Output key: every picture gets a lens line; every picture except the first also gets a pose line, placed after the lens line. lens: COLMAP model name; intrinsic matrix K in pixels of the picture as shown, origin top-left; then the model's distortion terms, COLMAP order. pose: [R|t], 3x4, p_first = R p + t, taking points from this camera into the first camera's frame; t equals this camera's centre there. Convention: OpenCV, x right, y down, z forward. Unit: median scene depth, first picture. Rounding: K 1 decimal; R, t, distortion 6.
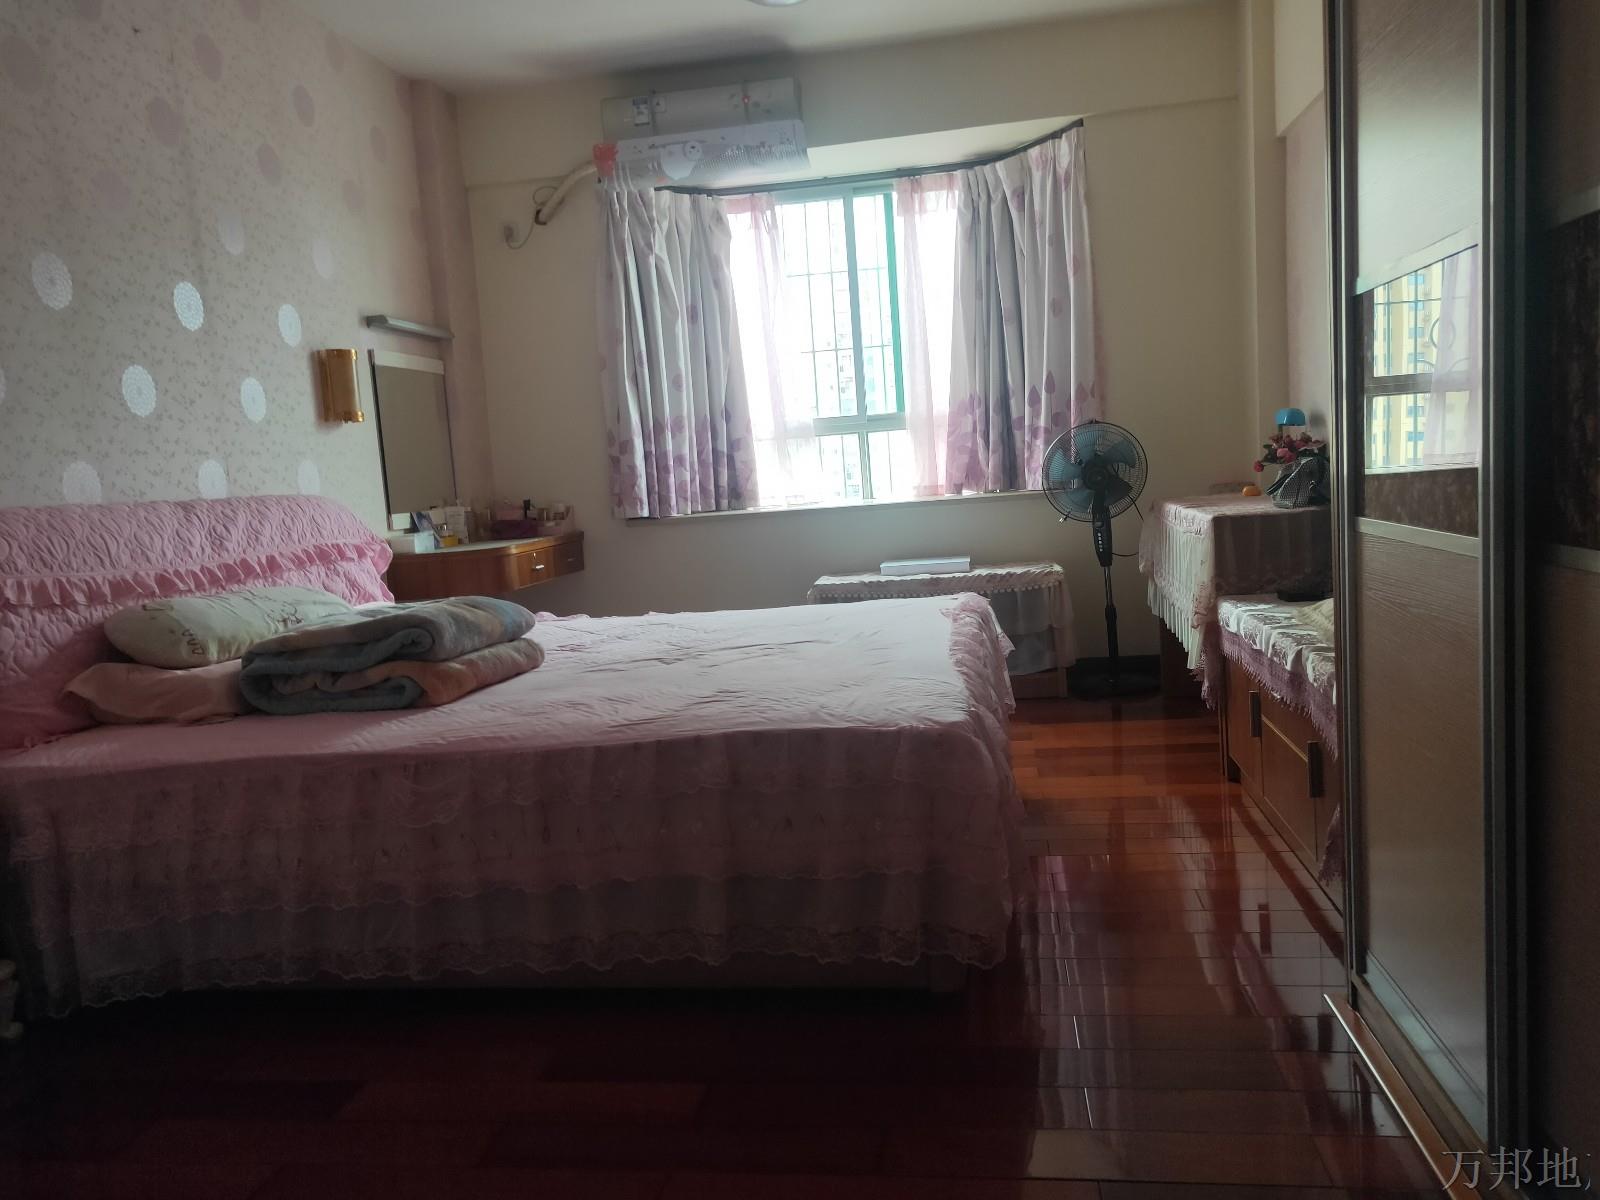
lens RADIAL K [[1233.9, 0, 797.7], [0, 1233.9, 609.7], [0, 0, 1]] dist [0.012042, 0.002024]
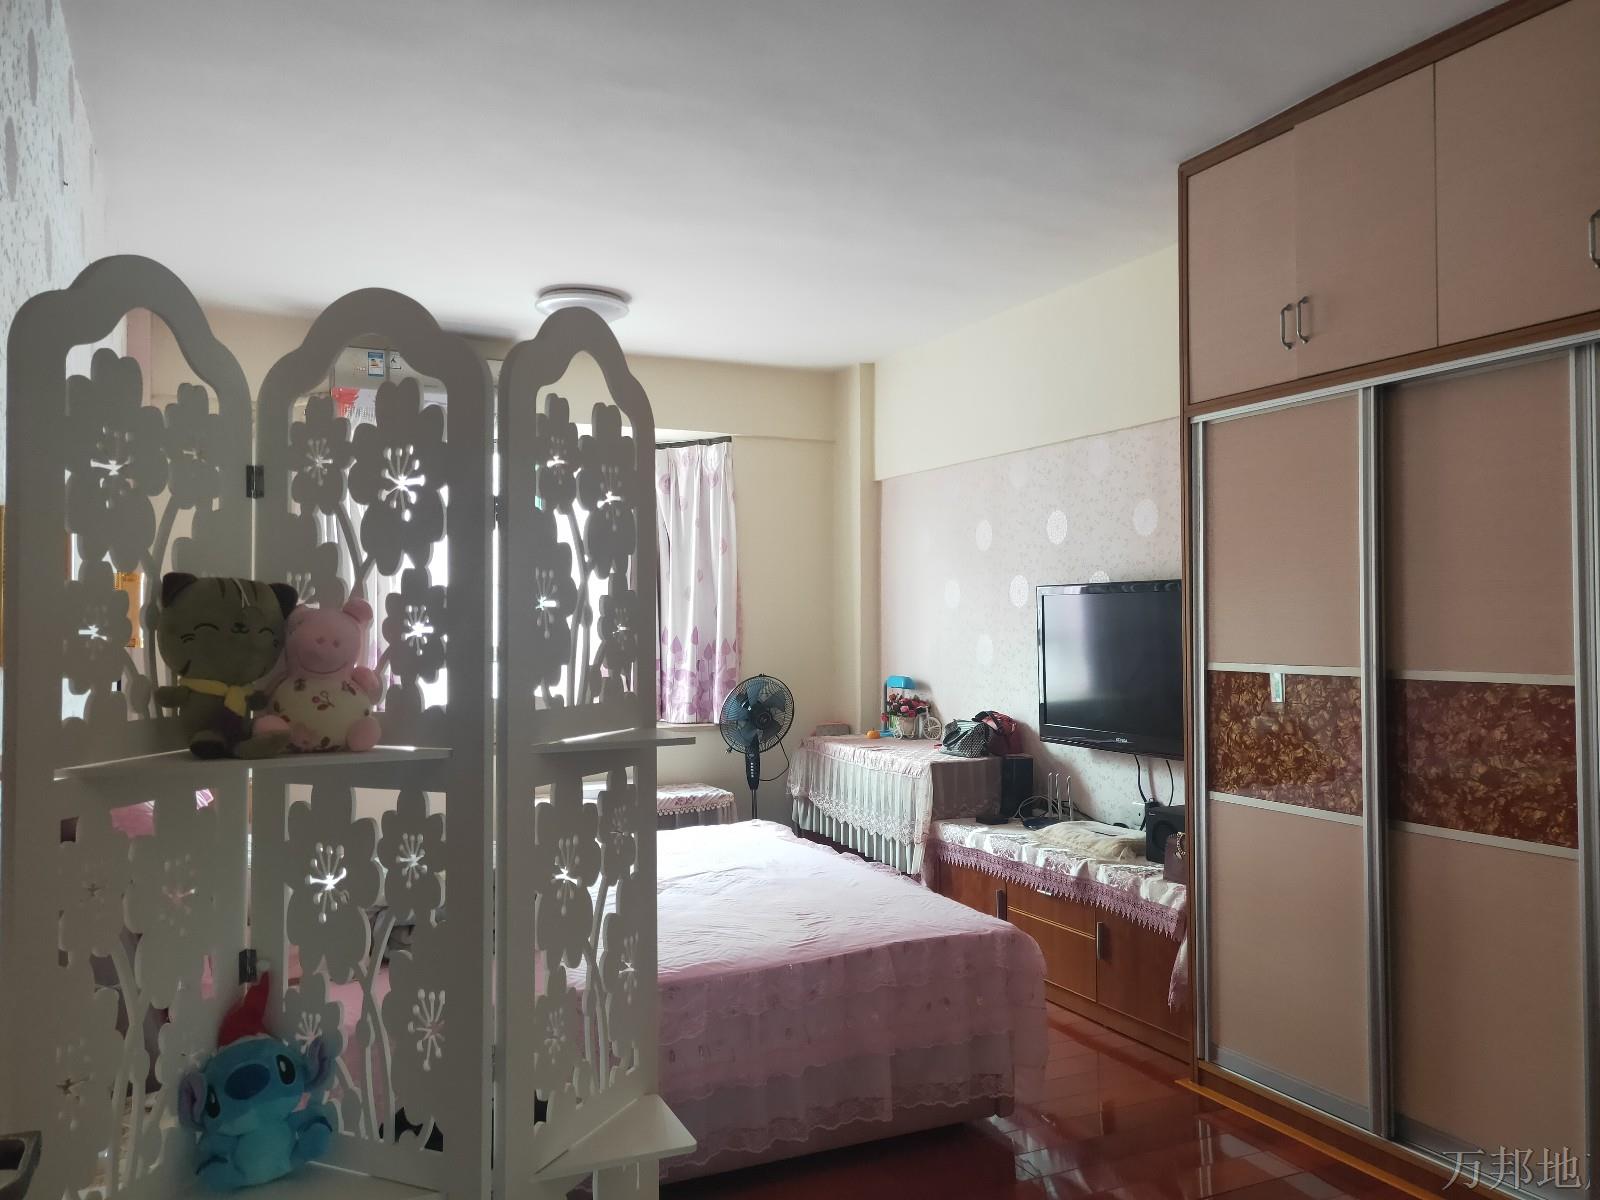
lens RADIAL K [[1233.9, 0, 796.2], [0, 1233.9, 599.0], [0, 0, 1]] dist [0.012042, 0.002024]
pose [[0.819263, 0.080563, 0.567730, -0.438939], [0.009311, 0.988082, -0.153648, -0.032990], [-0.573342, 0.131164, 0.808749, -0.056032]]
